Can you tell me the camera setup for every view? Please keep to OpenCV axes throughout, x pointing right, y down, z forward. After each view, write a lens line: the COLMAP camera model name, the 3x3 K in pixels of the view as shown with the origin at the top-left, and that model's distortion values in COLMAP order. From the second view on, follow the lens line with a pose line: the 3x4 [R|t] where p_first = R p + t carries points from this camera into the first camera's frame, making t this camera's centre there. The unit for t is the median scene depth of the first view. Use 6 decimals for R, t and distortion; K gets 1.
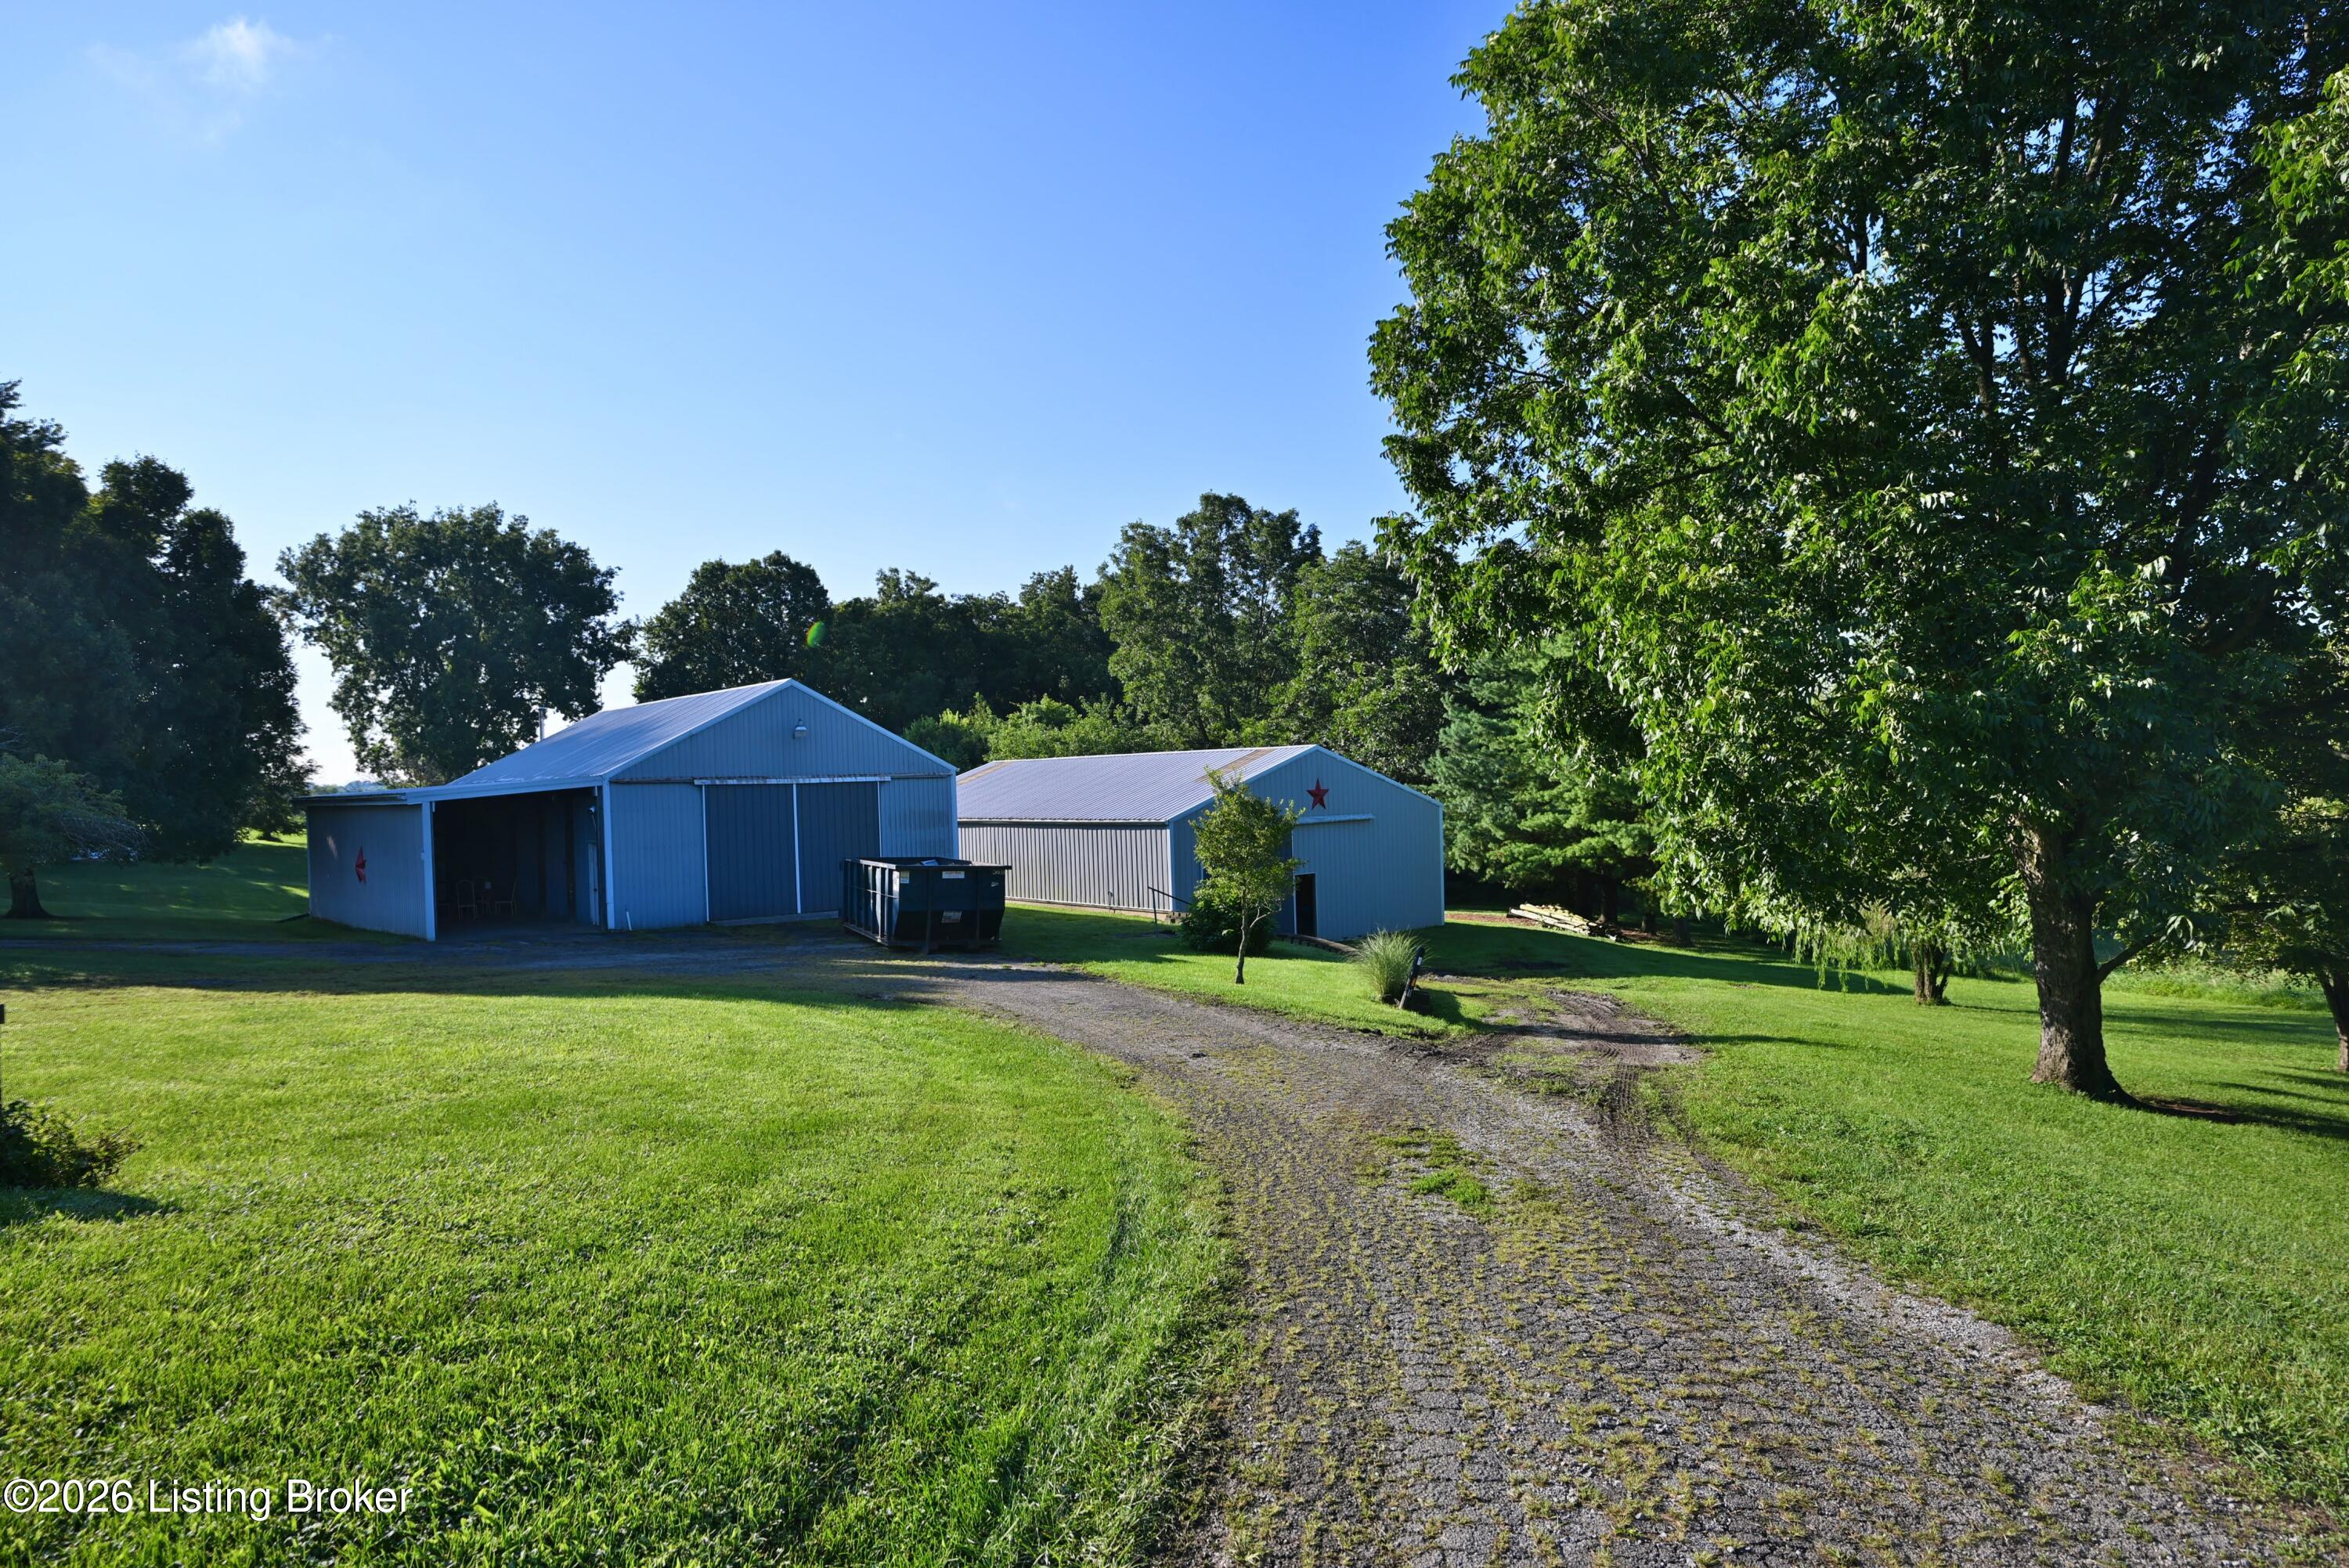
lens RADIAL K [[1383.6, 0, 1174.4], [0, 1383.6, 782.6], [0, 0, 1]] dist [0.020826, -0.001041]
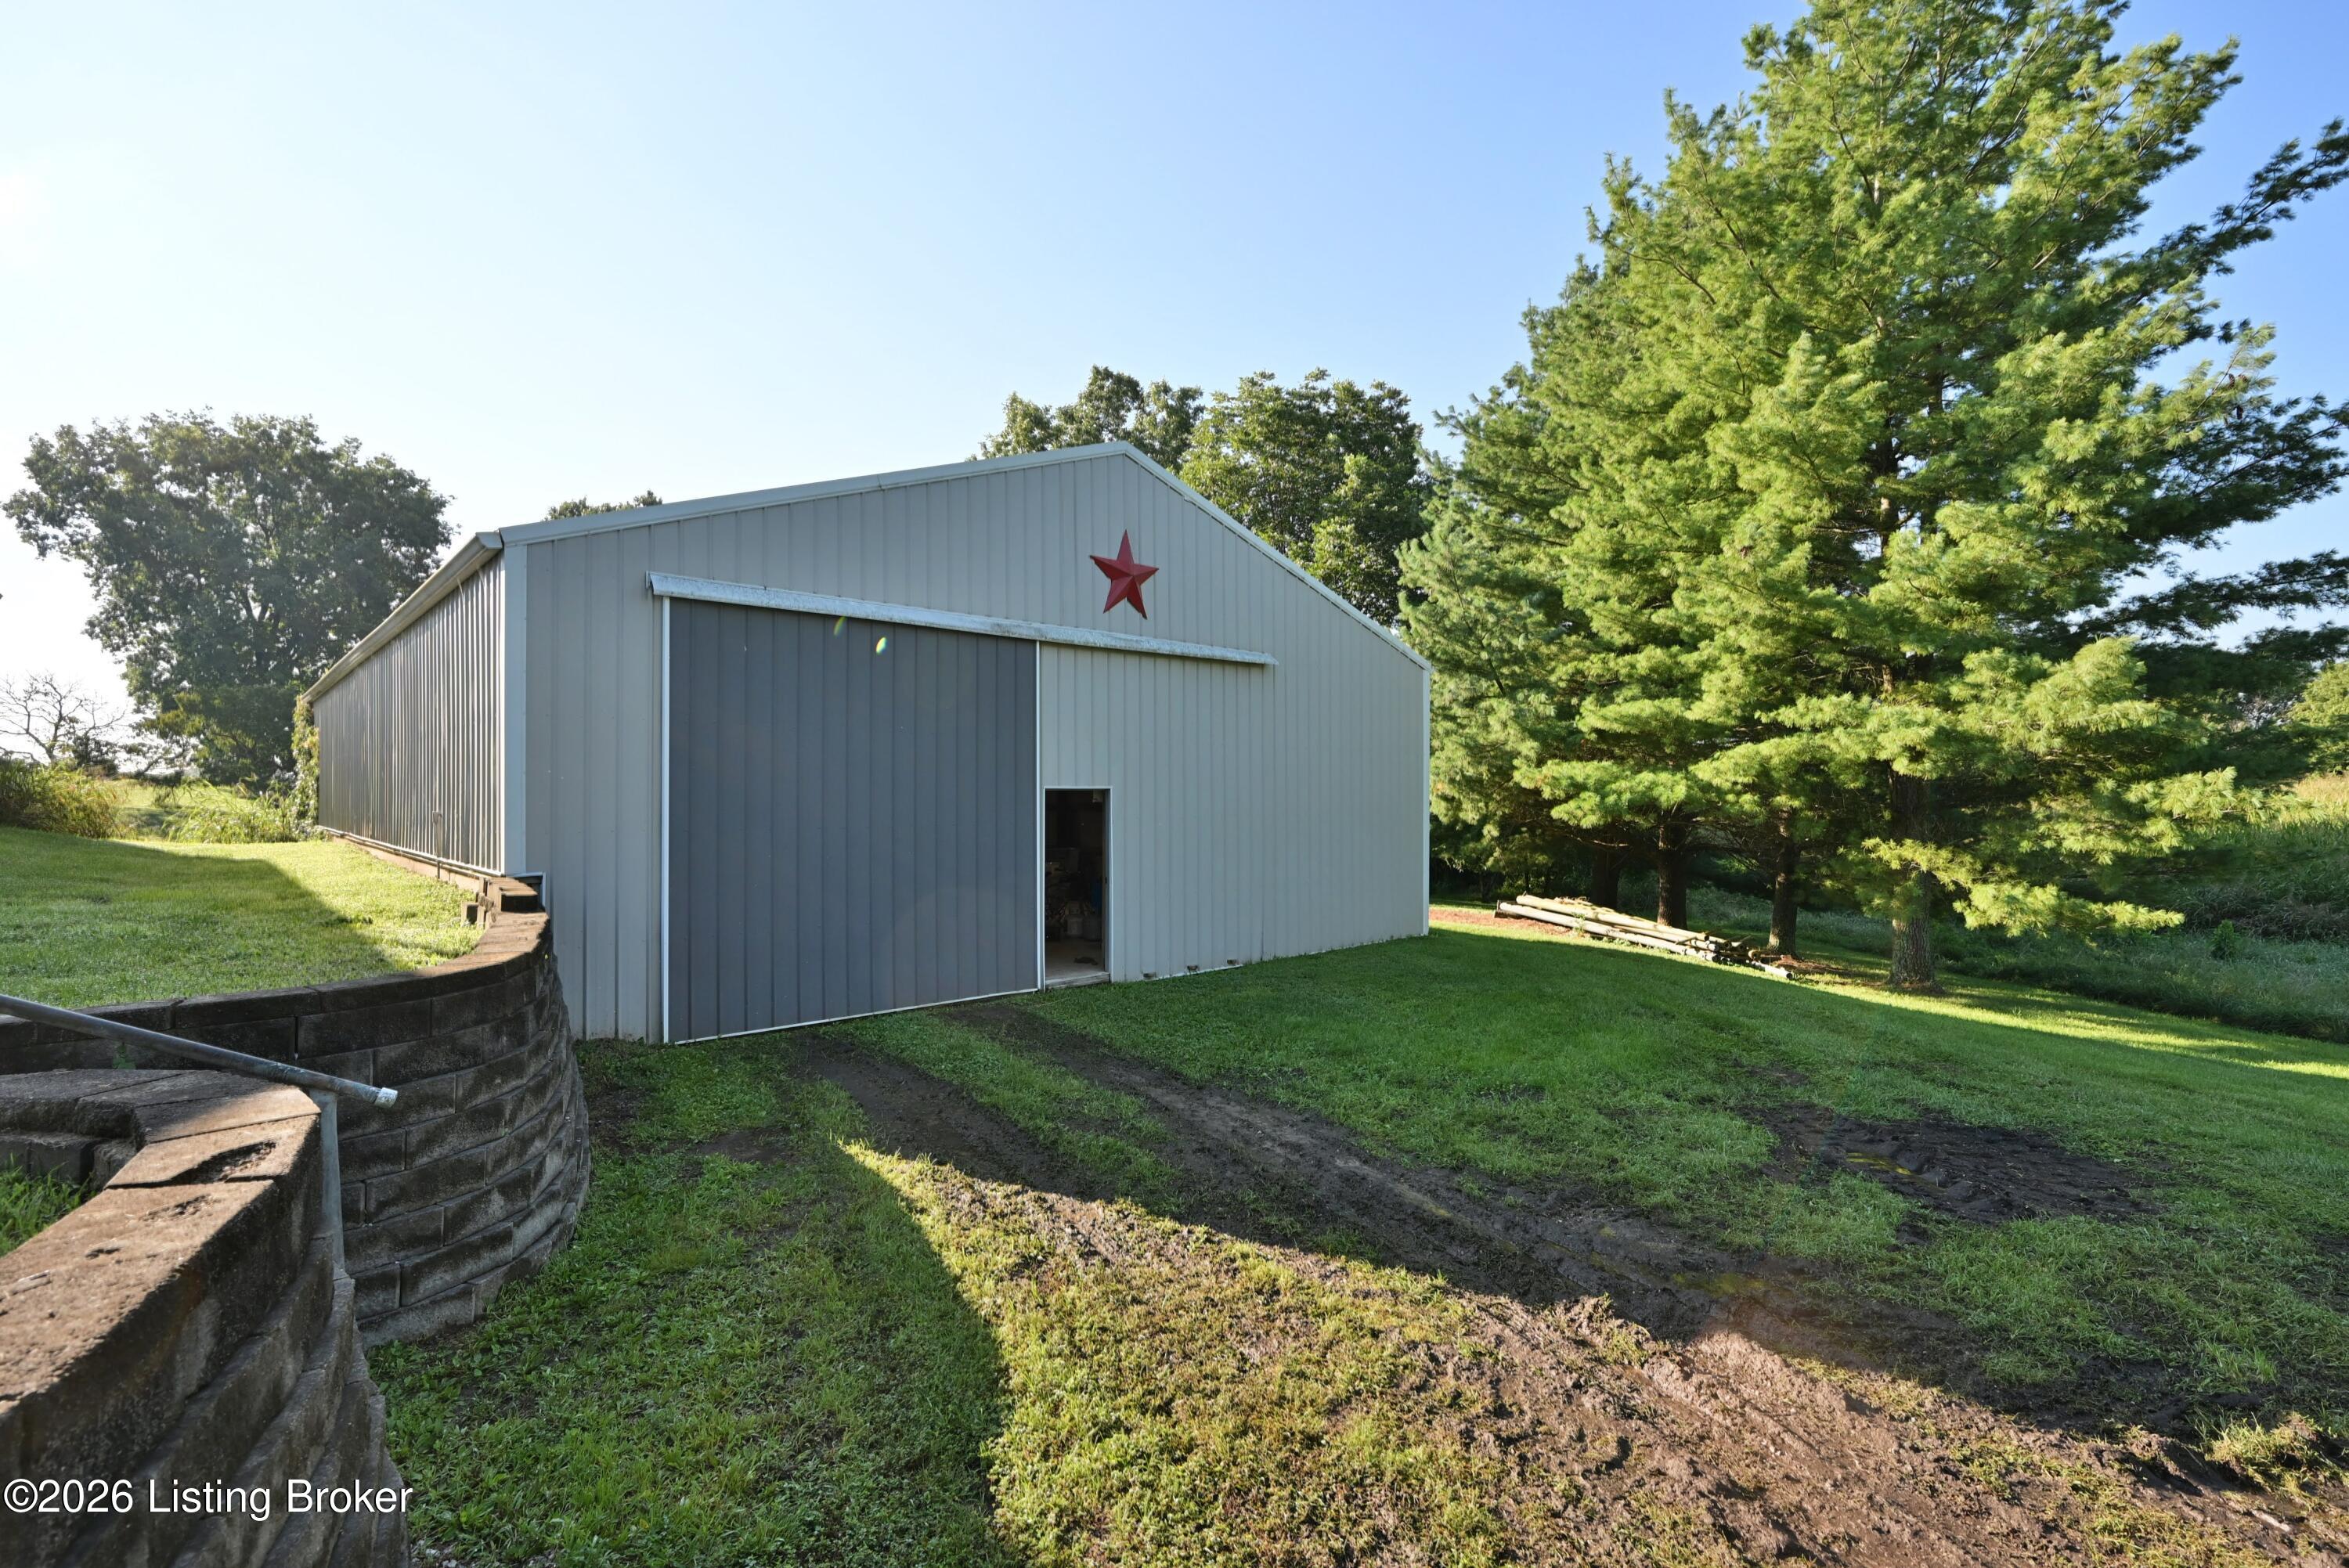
lens RADIAL K [[1064.9, 0, 1188.9], [0, 1064.9, 772.3], [0, 0, 1]] dist [0.011599, 0.000142]
pose [[0.998190, 0.030141, 0.052033, 0.059740], [-0.028953, 0.999306, -0.023439, 0.037239], [-0.052703, 0.021890, 0.998370, 0.398967]]
